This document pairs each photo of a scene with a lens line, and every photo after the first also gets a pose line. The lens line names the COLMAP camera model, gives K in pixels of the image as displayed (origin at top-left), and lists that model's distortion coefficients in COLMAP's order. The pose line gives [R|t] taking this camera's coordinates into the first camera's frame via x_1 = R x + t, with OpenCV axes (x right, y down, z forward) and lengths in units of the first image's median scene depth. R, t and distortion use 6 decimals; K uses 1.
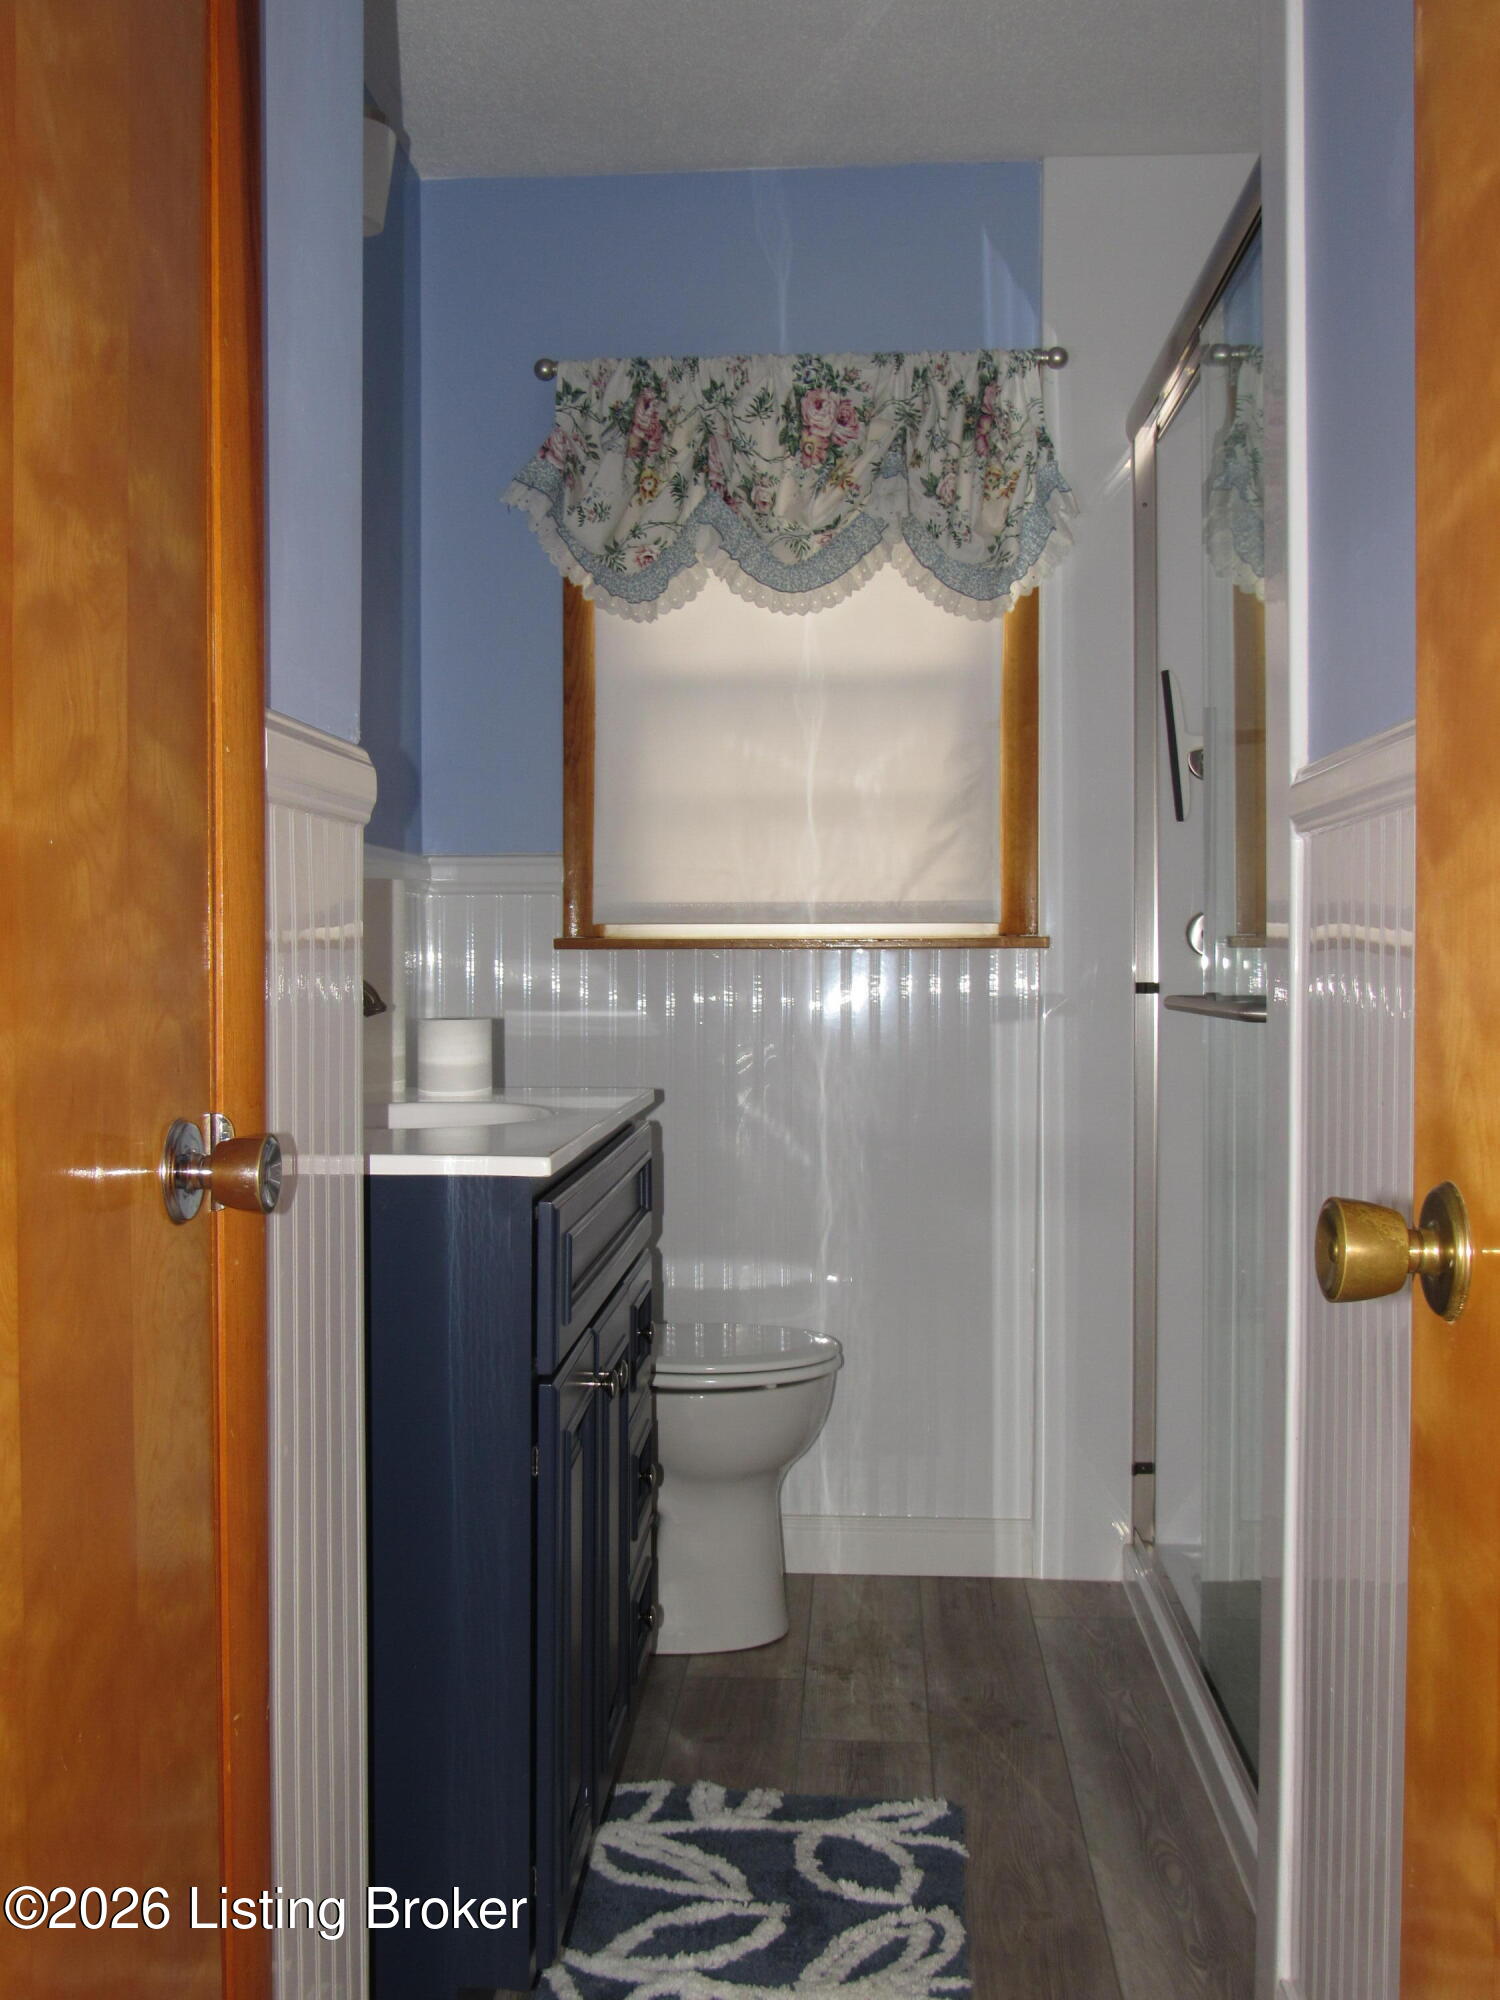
lens RADIAL K [[2096.8, 0, 750.0], [0, 2096.8, 1000.0], [0, 0, 1]] dist [-0.099551, -0.005851]
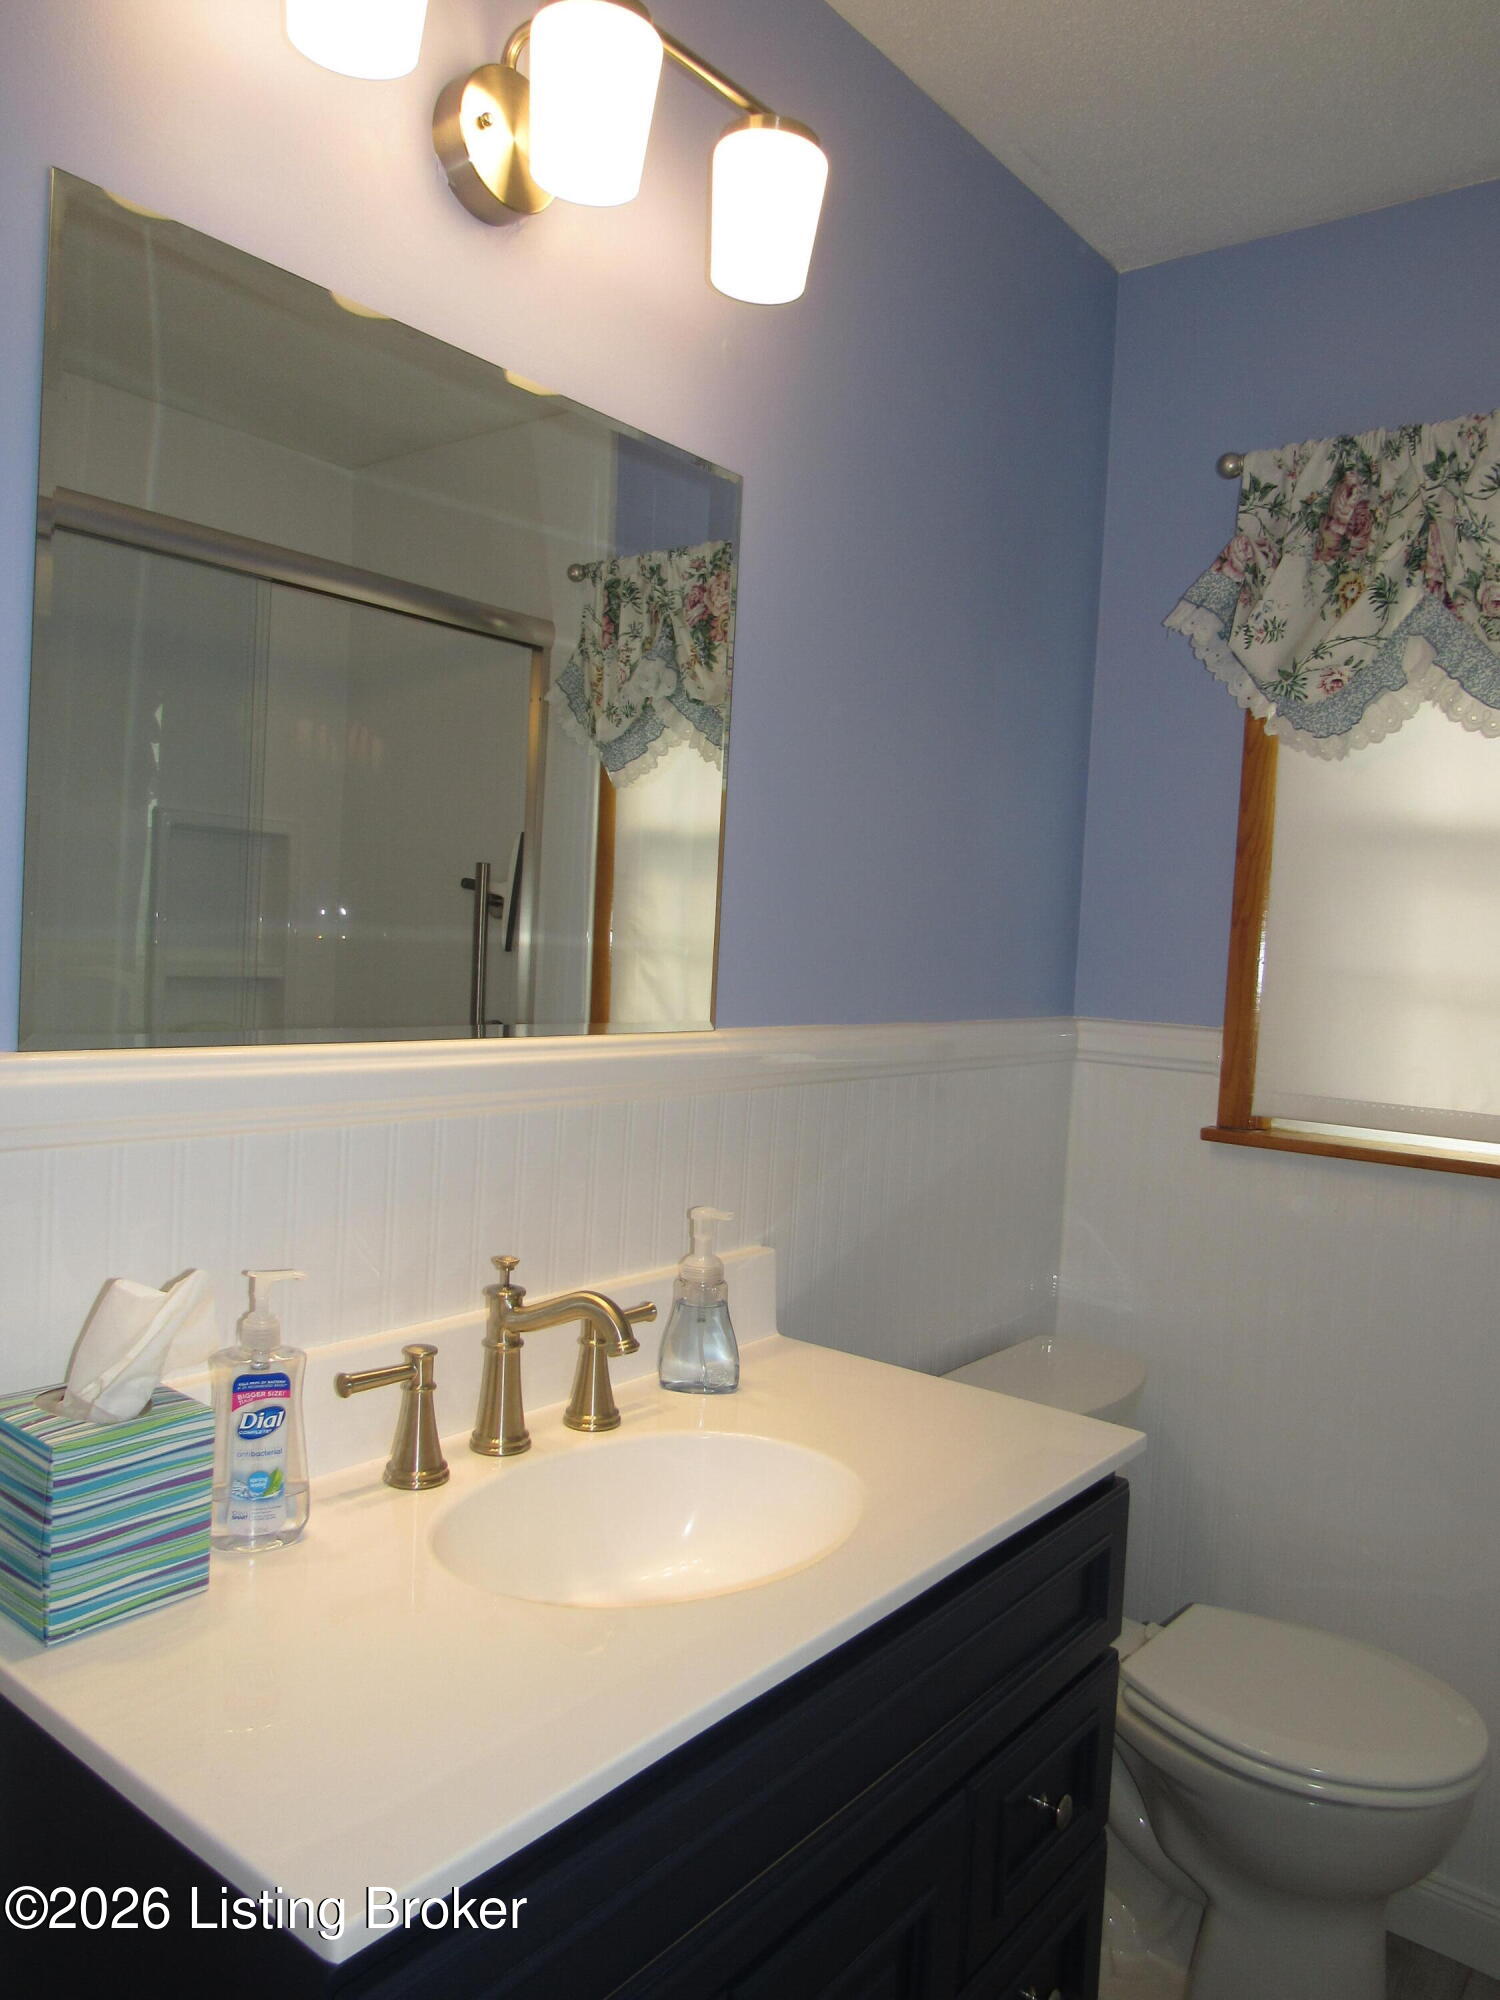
lens RADIAL K [[1443.3, 0, 750.0], [0, 1443.3, 1000.0], [0, 0, 1]] dist [-0.027146, 0.003524]
pose [[0.817836, 0.068143, -0.571403, 0.092588], [-0.060761, 0.997639, 0.032009, -0.090866], [0.572235, 0.008540, 0.820045, 0.404956]]
